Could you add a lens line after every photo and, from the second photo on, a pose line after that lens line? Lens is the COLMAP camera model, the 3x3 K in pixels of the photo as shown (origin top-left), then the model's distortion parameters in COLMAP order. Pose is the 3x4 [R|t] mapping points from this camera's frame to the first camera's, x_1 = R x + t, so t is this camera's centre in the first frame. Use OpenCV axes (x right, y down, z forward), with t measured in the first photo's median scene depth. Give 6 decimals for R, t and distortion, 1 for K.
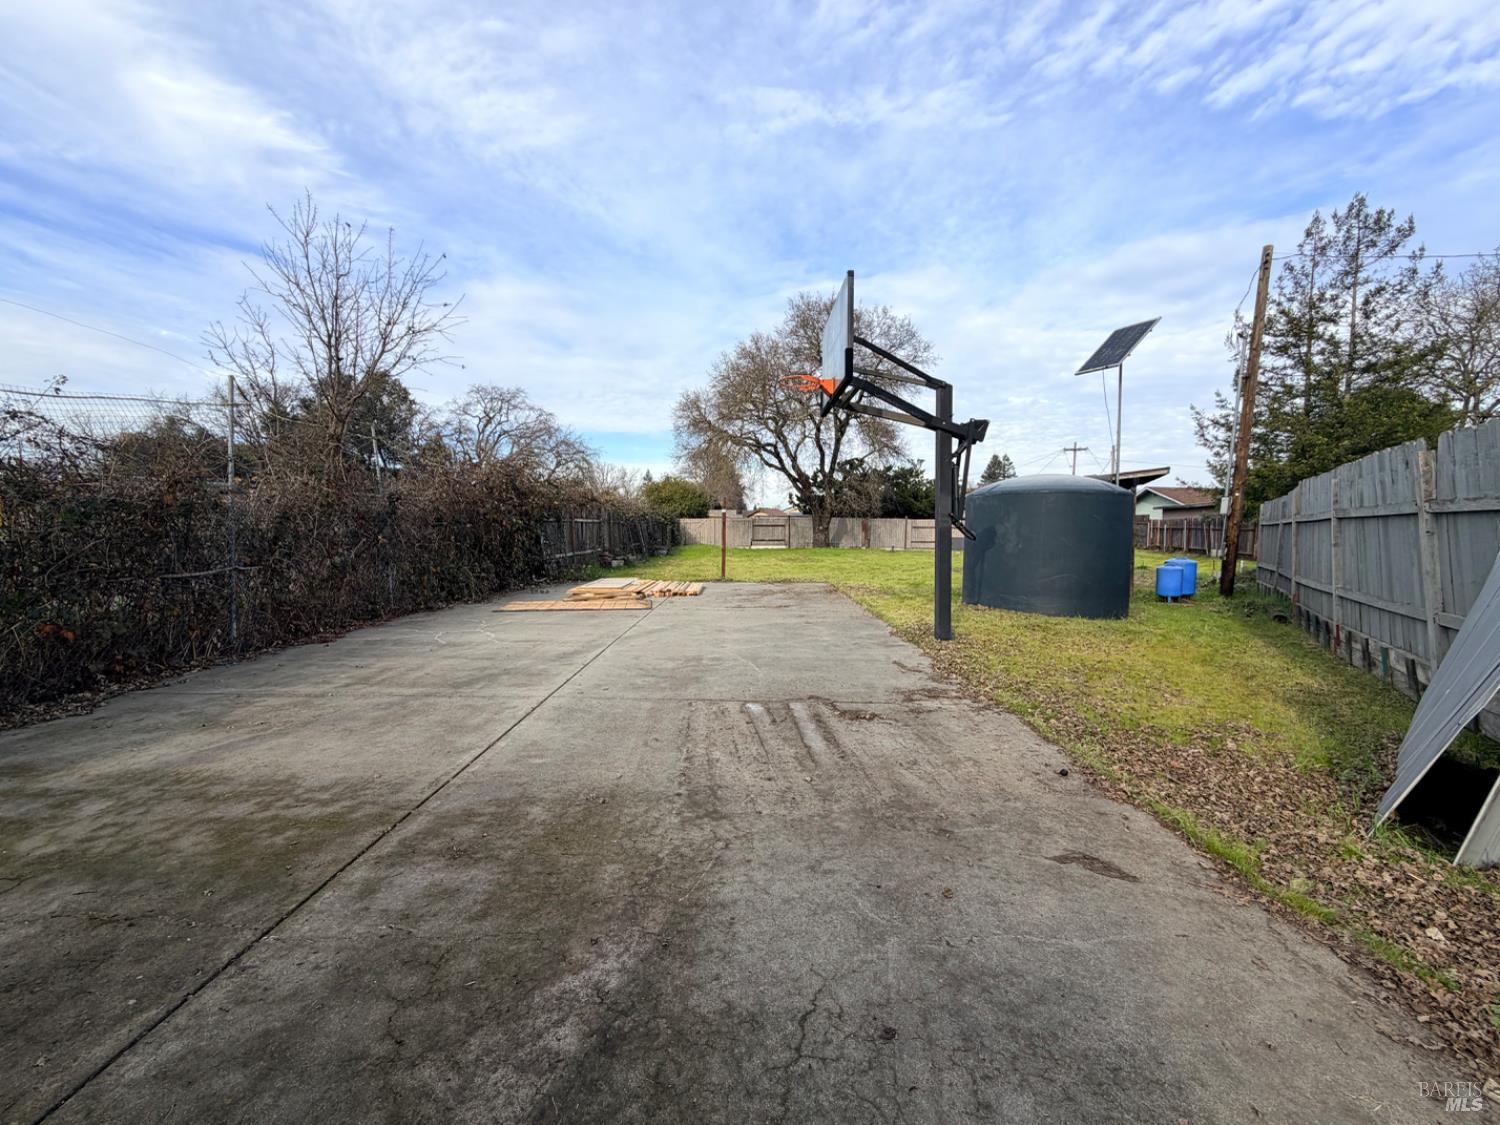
lens RADIAL K [[596.2, 0, 745.5], [0, 596.2, 561.5], [0, 0, 1]] dist [-0.000929, -0.000157]
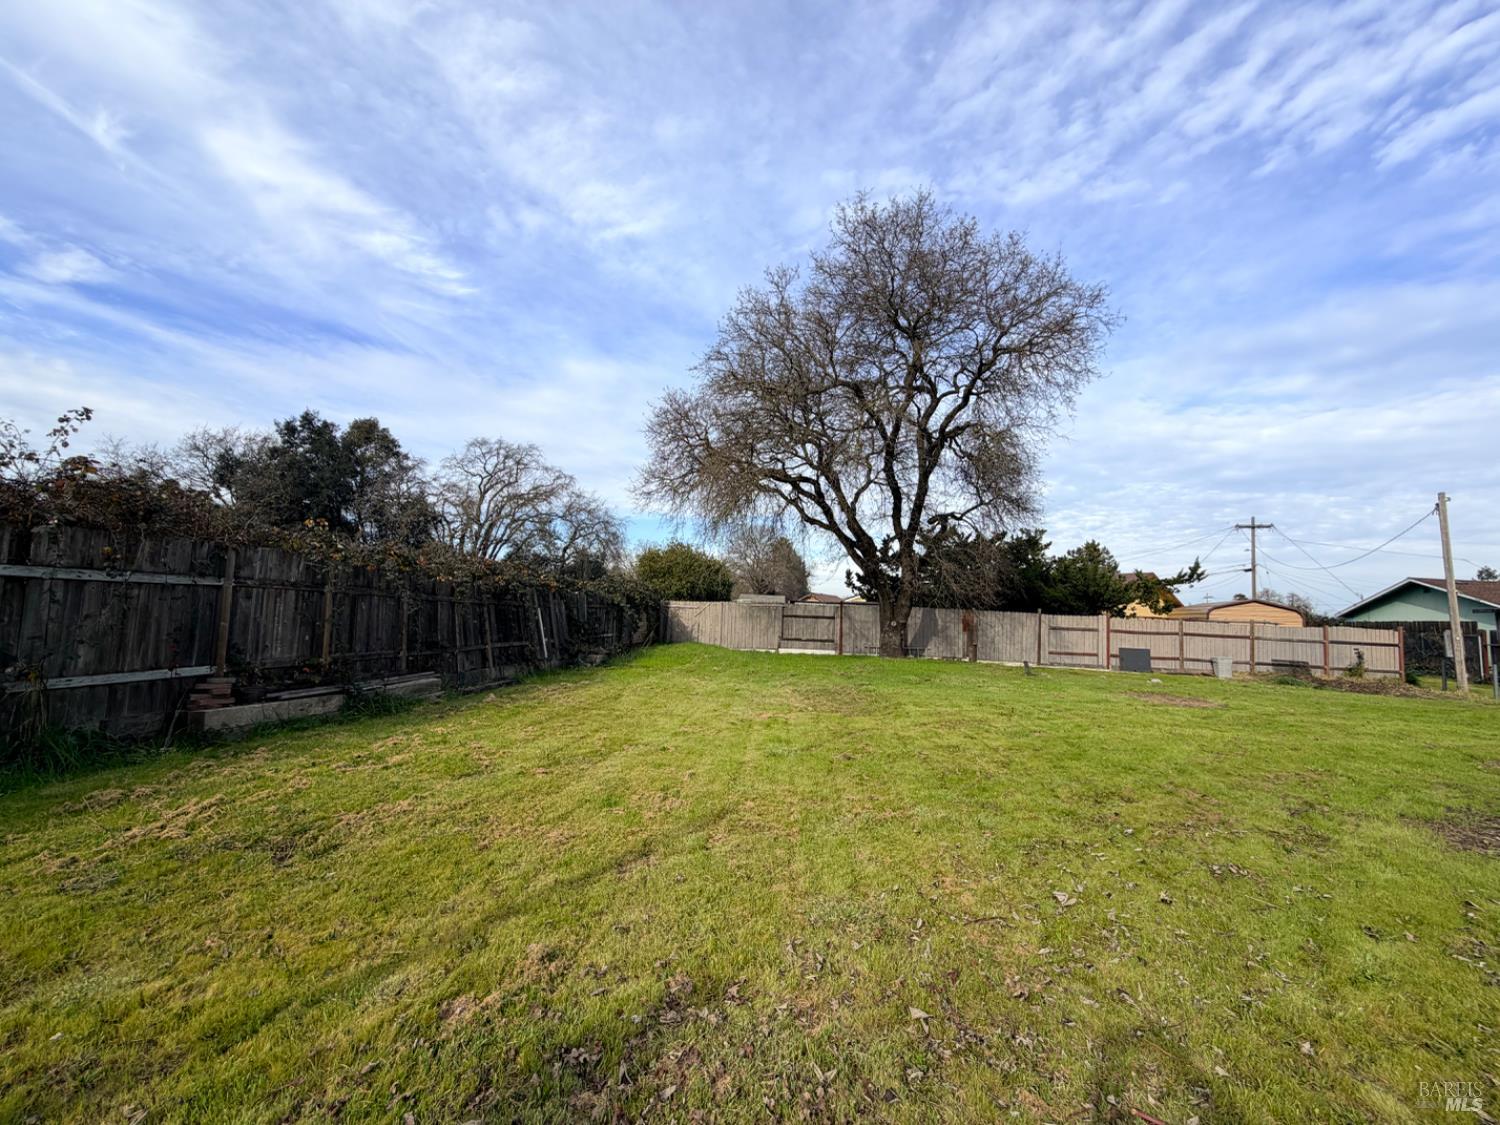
lens RADIAL K [[596.2, 0, 745.5], [0, 596.2, 561.5], [0, 0, 1]] dist [-0.000929, -0.000157]
pose [[0.992590, 0.025393, -0.118827, 0.081097], [-0.042816, 0.988290, -0.146455, -0.039928], [0.113717, 0.150458, 0.982054, 0.646405]]
